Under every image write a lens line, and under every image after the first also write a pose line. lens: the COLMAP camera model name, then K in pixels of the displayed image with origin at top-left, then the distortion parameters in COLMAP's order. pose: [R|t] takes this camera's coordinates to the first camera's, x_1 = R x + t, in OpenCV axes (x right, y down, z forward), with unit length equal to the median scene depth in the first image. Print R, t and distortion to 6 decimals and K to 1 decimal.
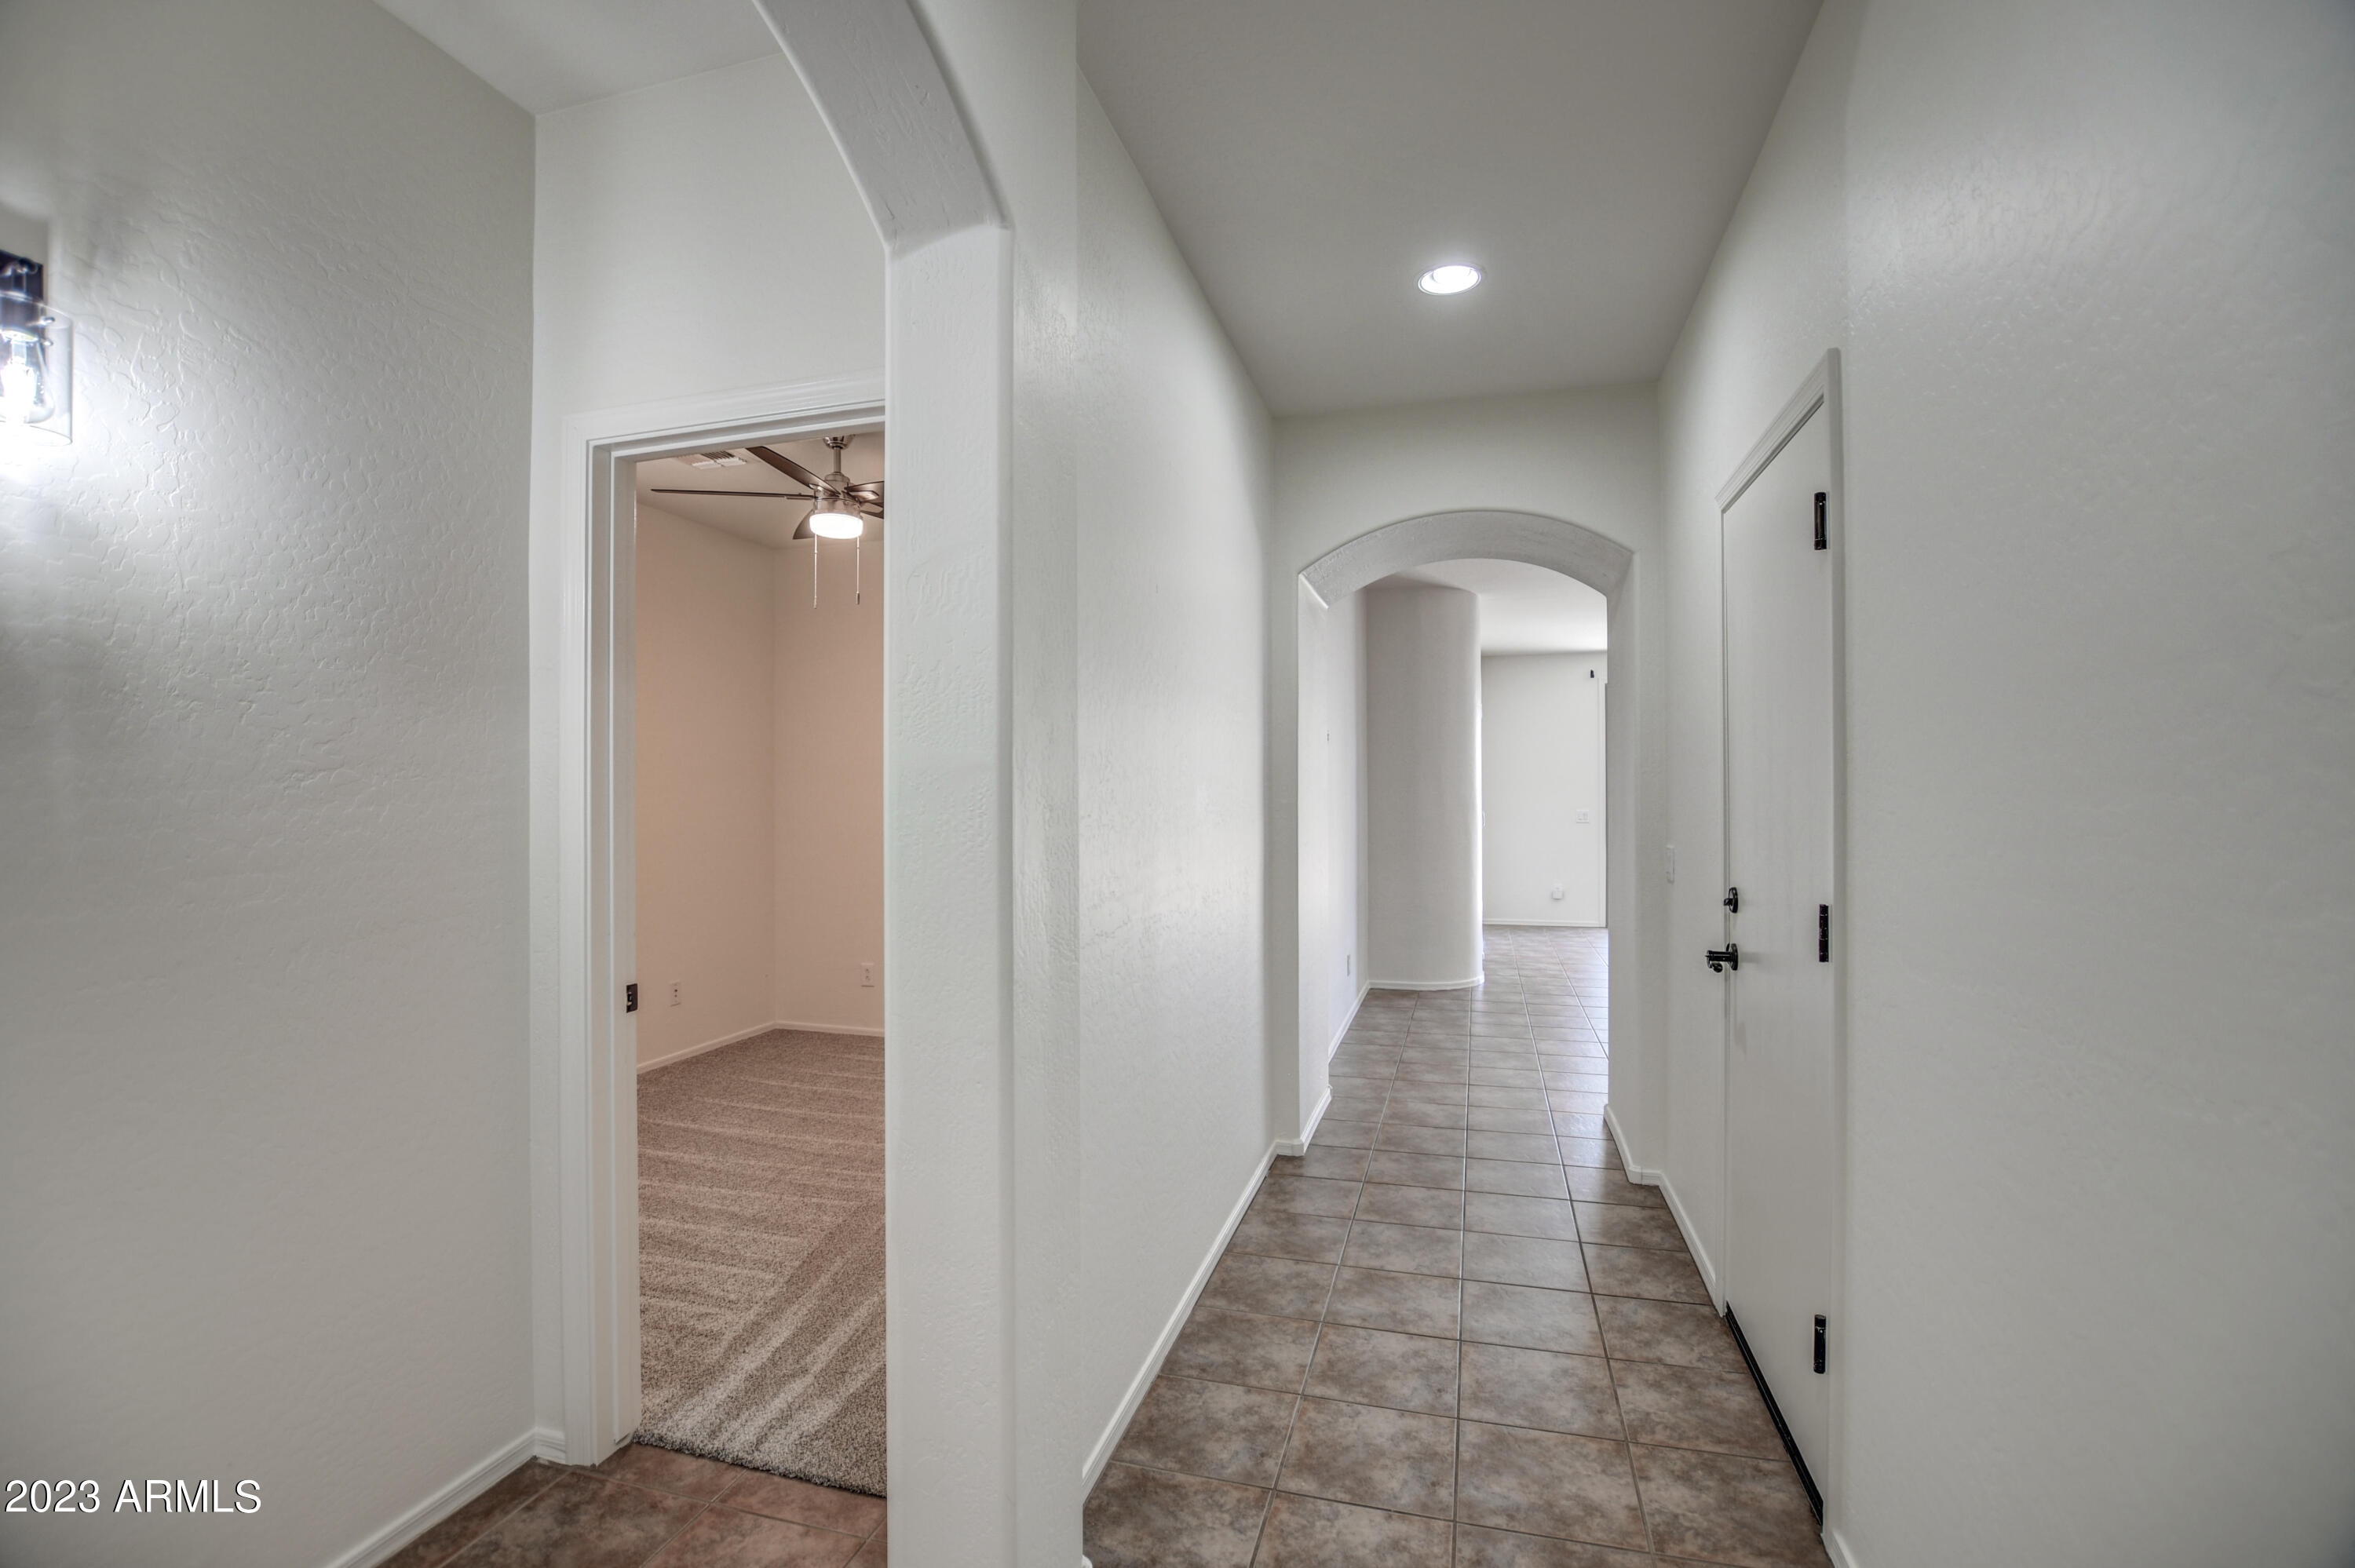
lens RADIAL K [[1047.2, 0, 1178.9], [0, 1047.2, 784.9], [0, 0, 1]] dist [-0.029240, 0.001700]
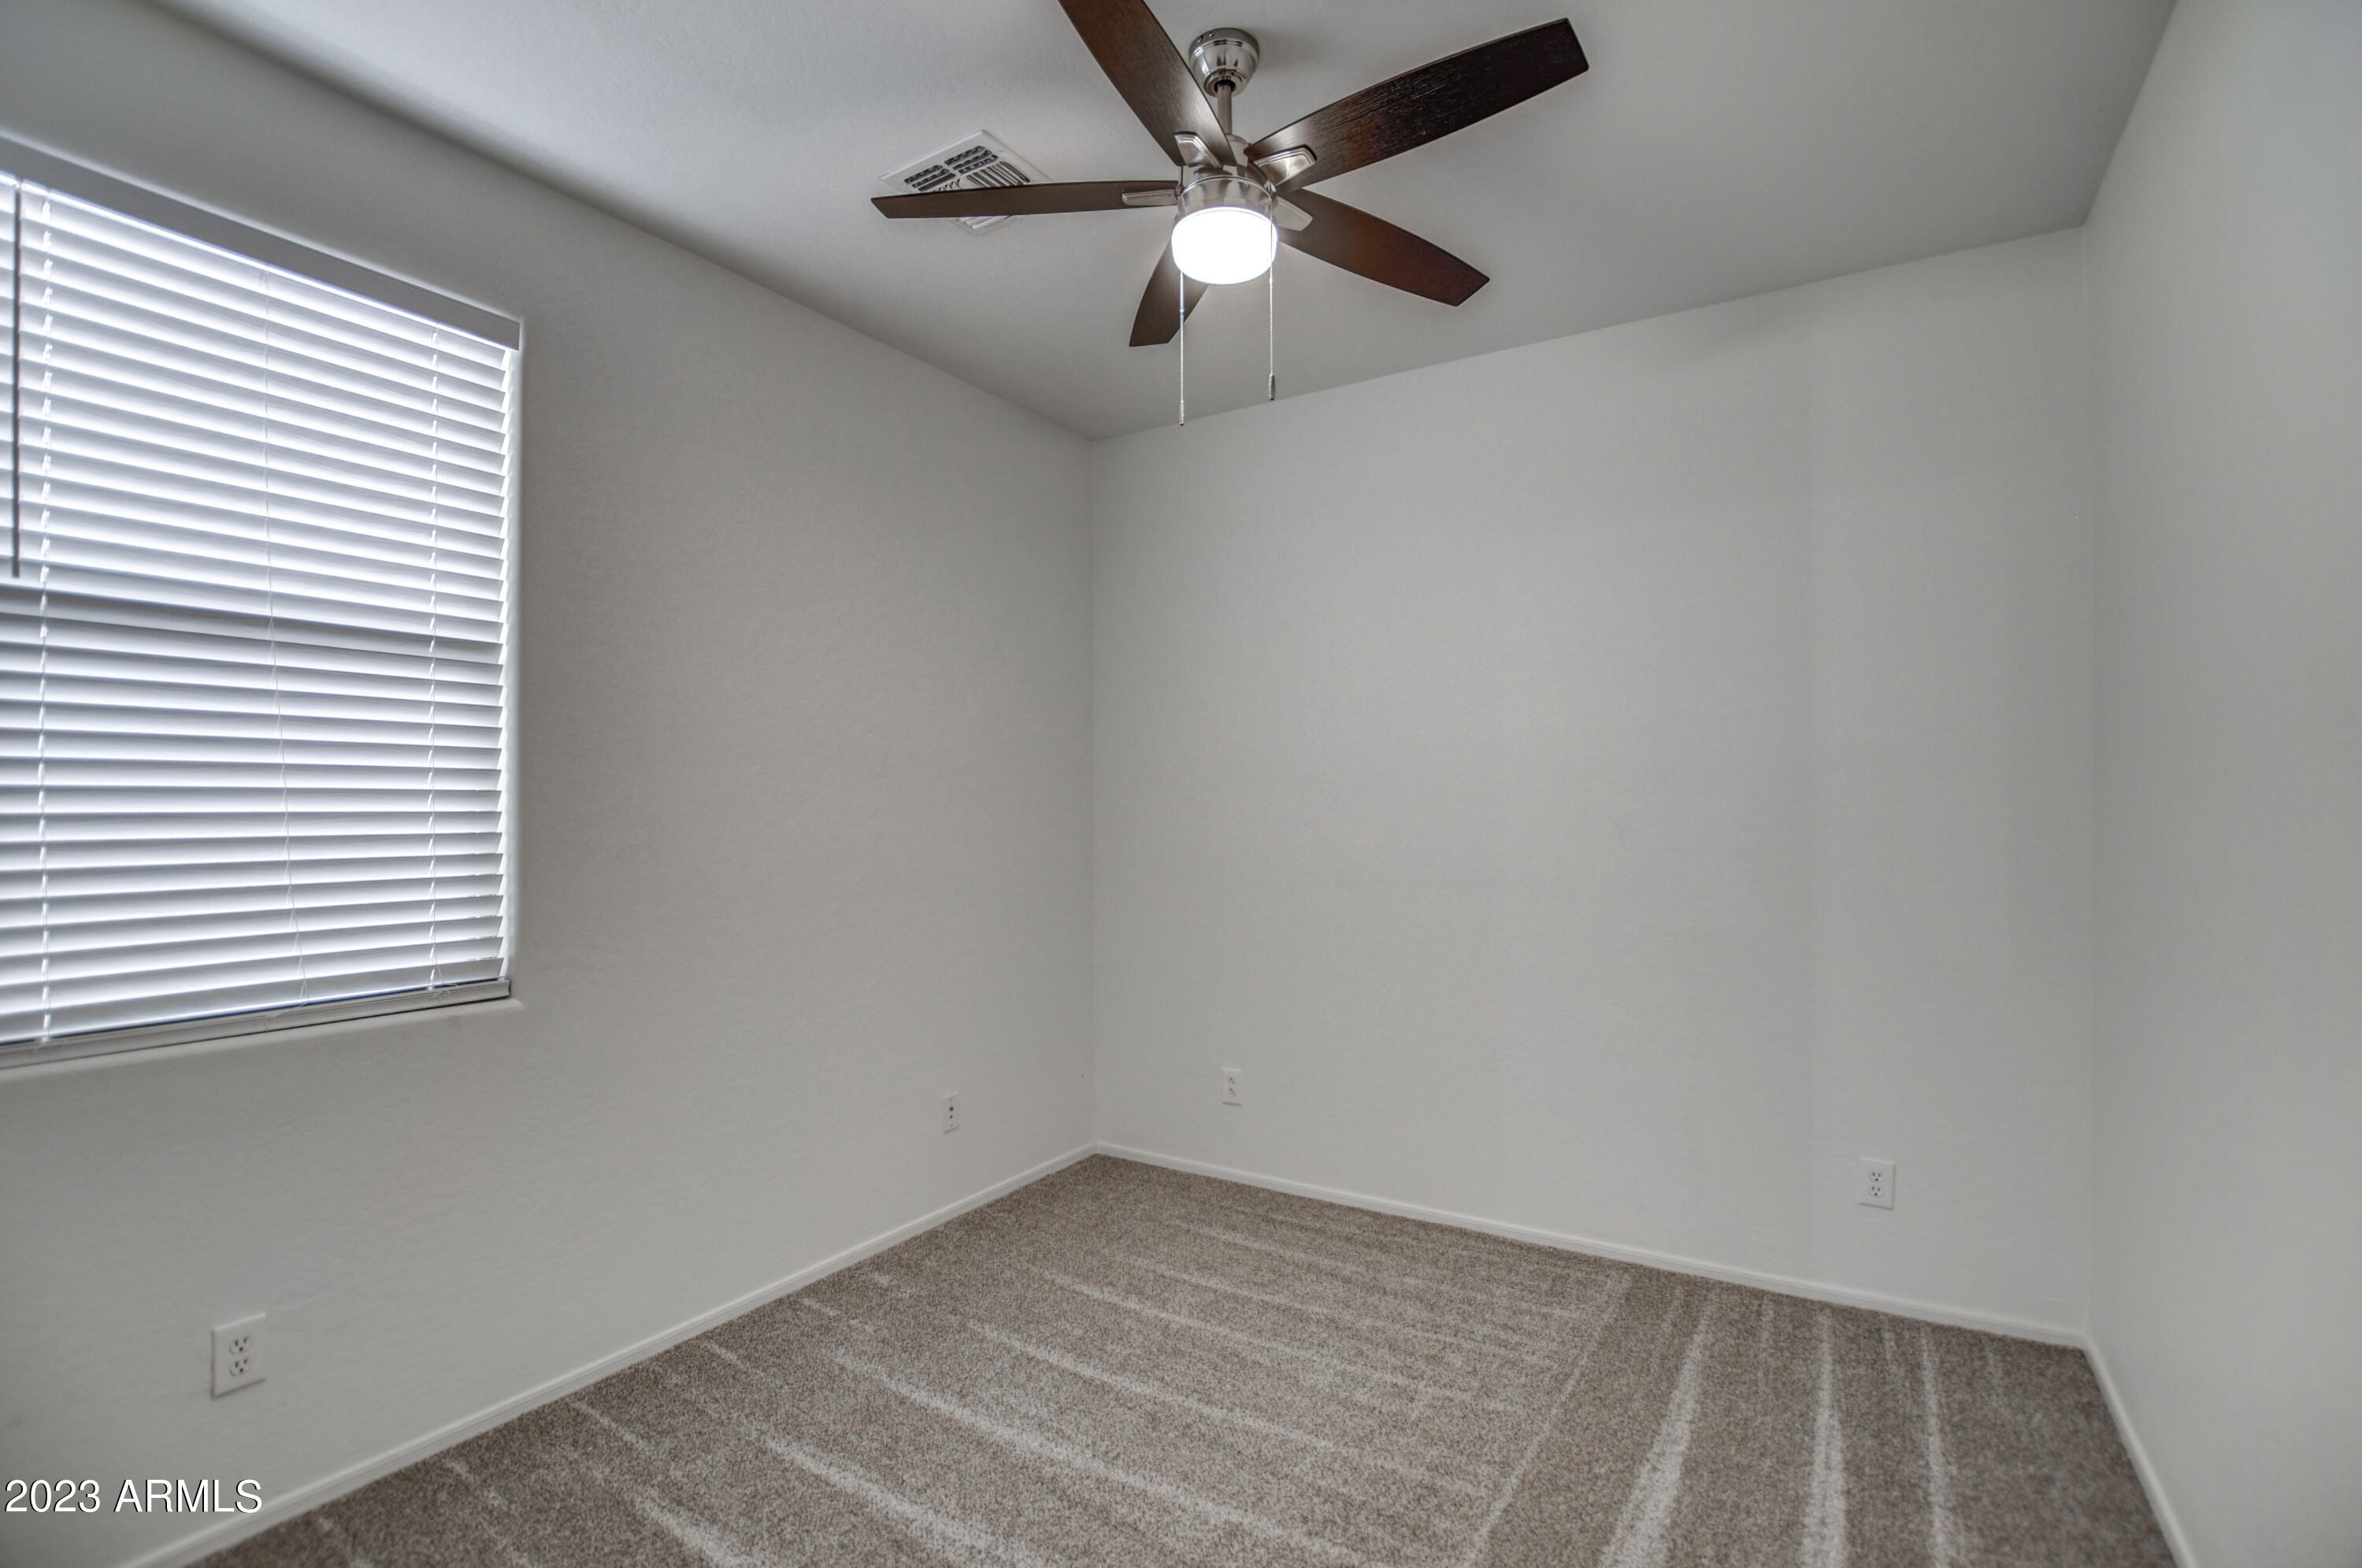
lens RADIAL K [[1050.5, 0, 1177.7], [0, 1050.5, 791.4], [0, 0, 1]] dist [-0.029240, 0.001700]
pose [[0.961249, -0.003799, -0.275654, -0.193410], [0.003265, 0.999992, -0.002399, 0.003842], [0.275661, 0.001406, 0.961254, 0.473843]]
